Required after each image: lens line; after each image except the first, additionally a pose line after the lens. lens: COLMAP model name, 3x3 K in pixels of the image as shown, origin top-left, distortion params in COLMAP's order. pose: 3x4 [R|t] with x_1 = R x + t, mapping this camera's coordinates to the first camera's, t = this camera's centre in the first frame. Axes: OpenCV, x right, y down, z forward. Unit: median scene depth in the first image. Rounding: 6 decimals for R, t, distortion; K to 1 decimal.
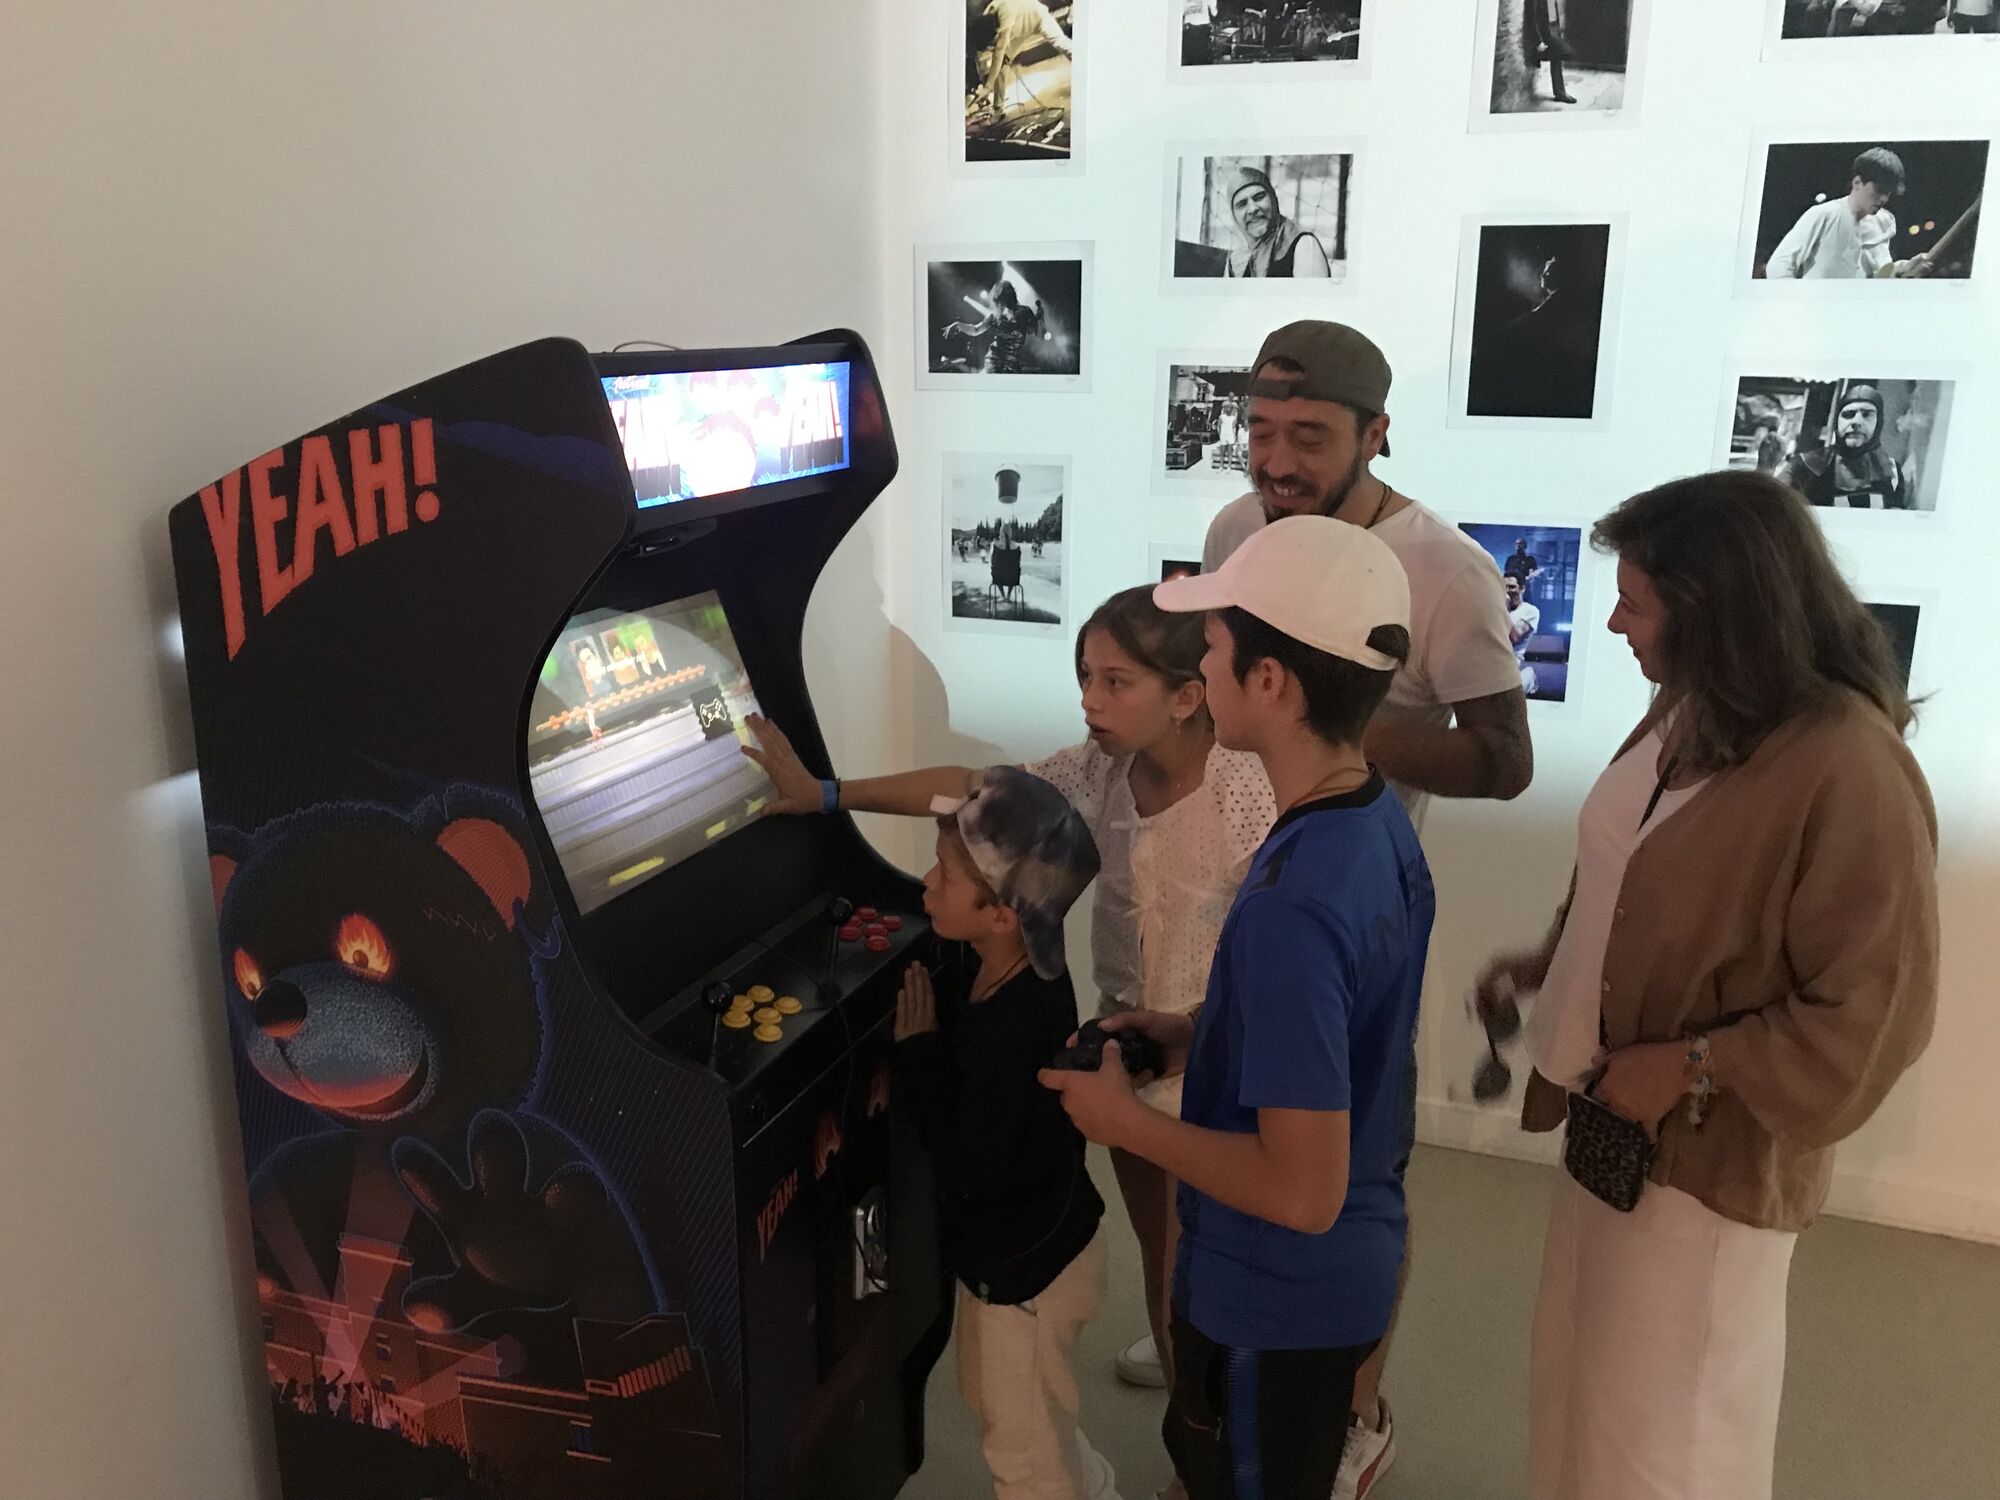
lens RADIAL K [[1675.9, 0, 1001.0], [0, 1675.9, 750.4], [0, 0, 1]] dist [0.017690, -0.049031]
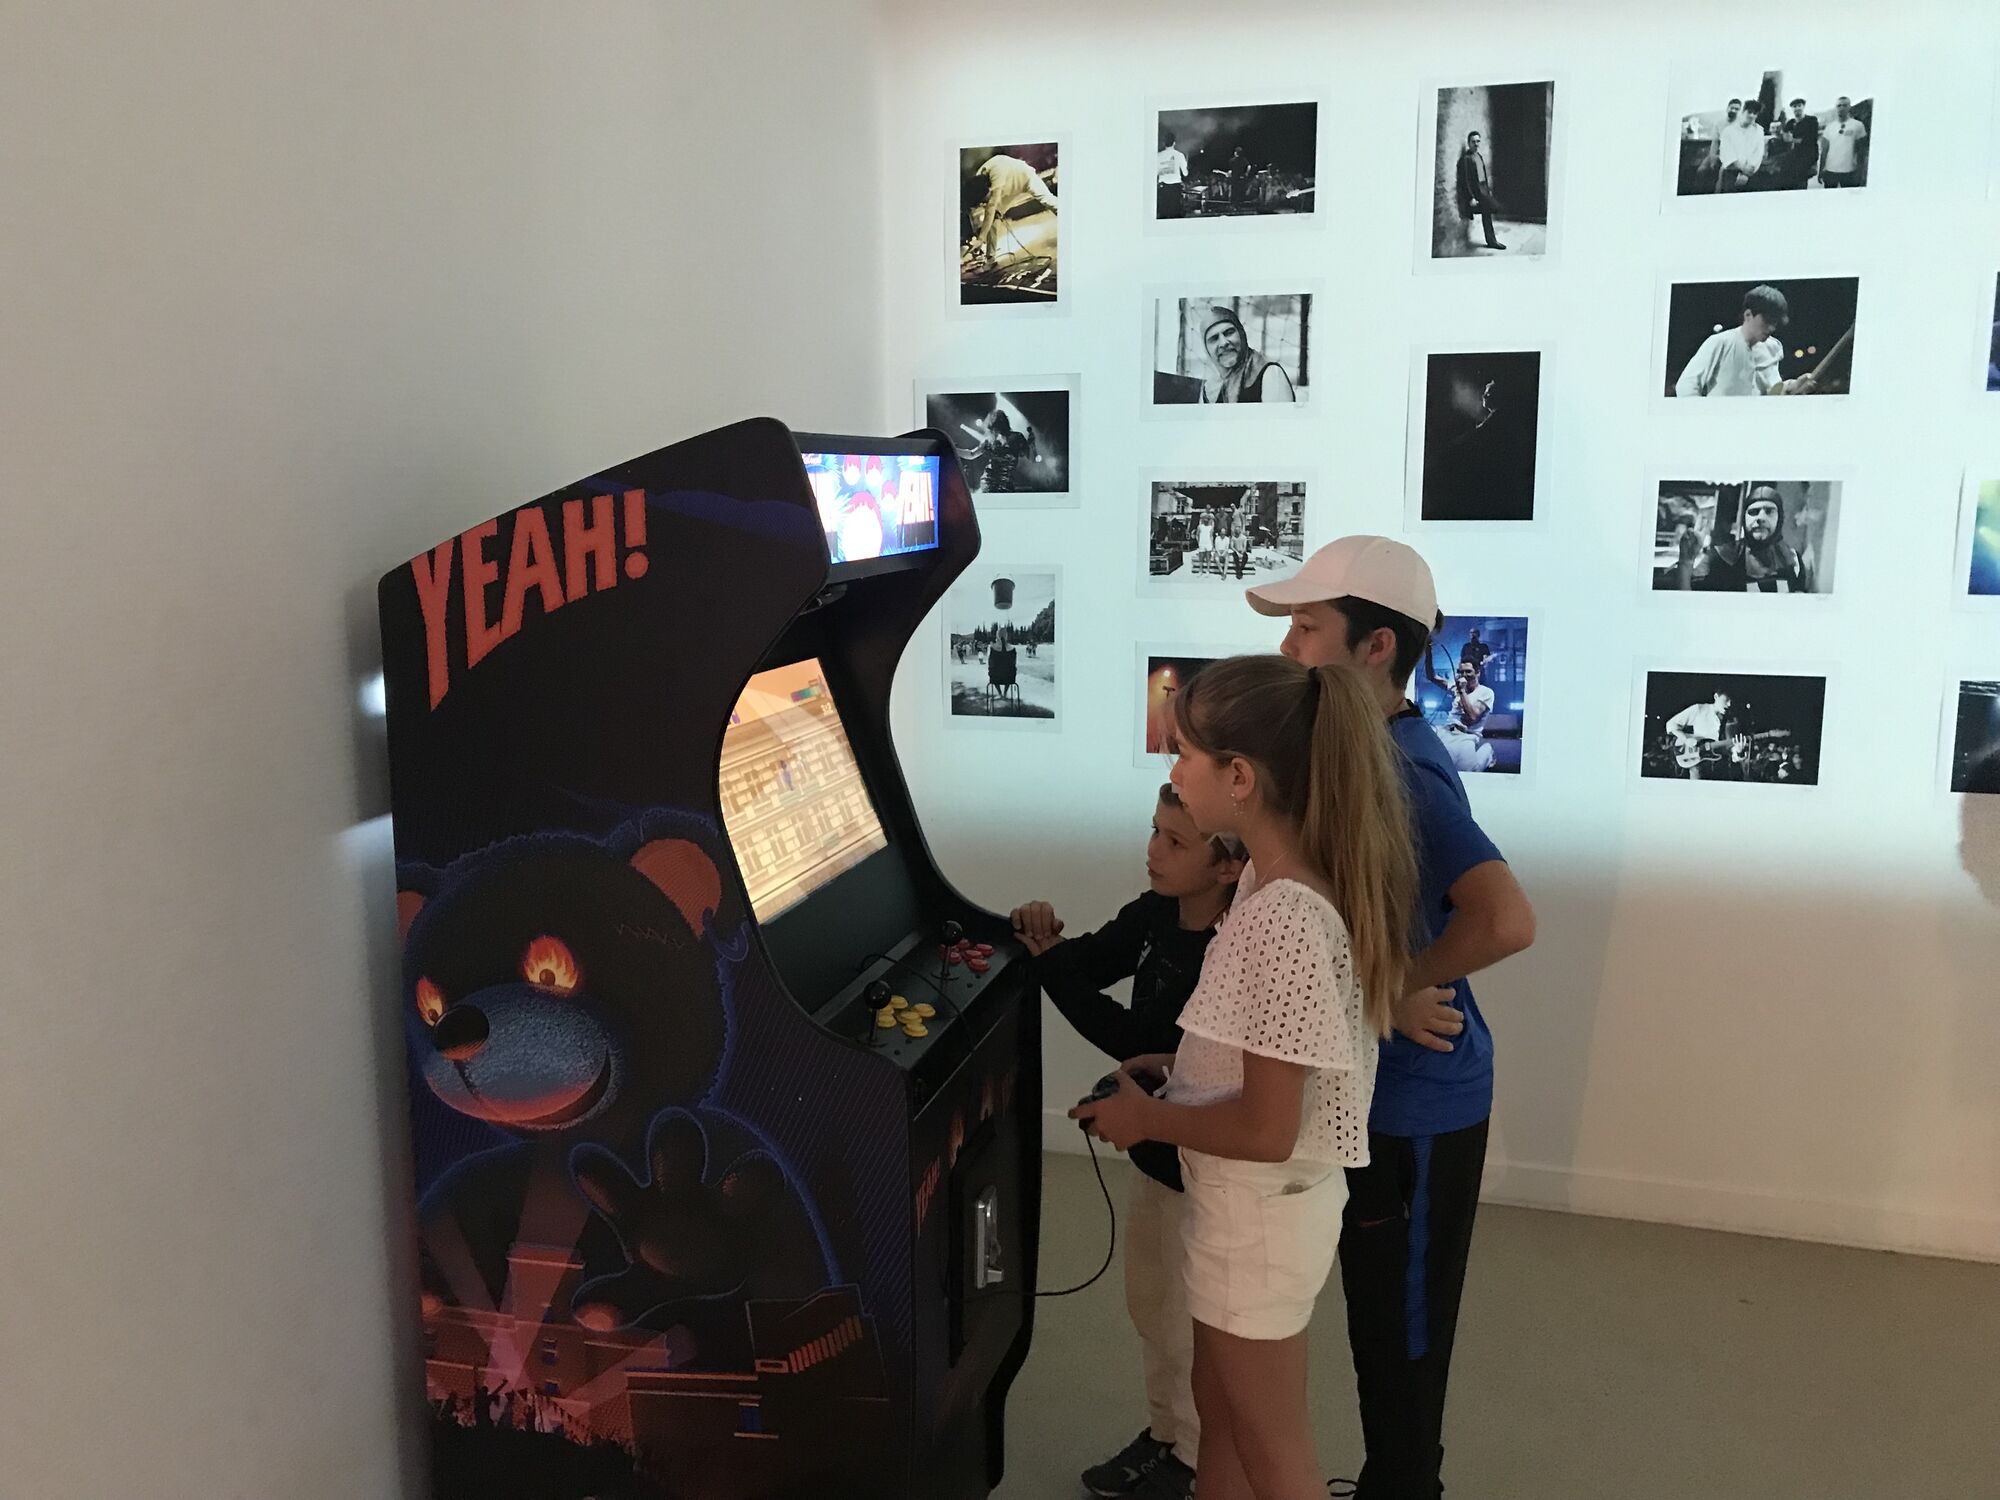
lens RADIAL K [[1675.9, 0, 996.2], [0, 1675.9, 747.9], [0, 0, 1]] dist [0.017690, -0.049031]
pose [[0.996688, -0.022423, 0.078173, -0.111652], [0.029833, 0.995034, -0.094956, 0.057579], [-0.075655, 0.096973, 0.992407, -0.089886]]
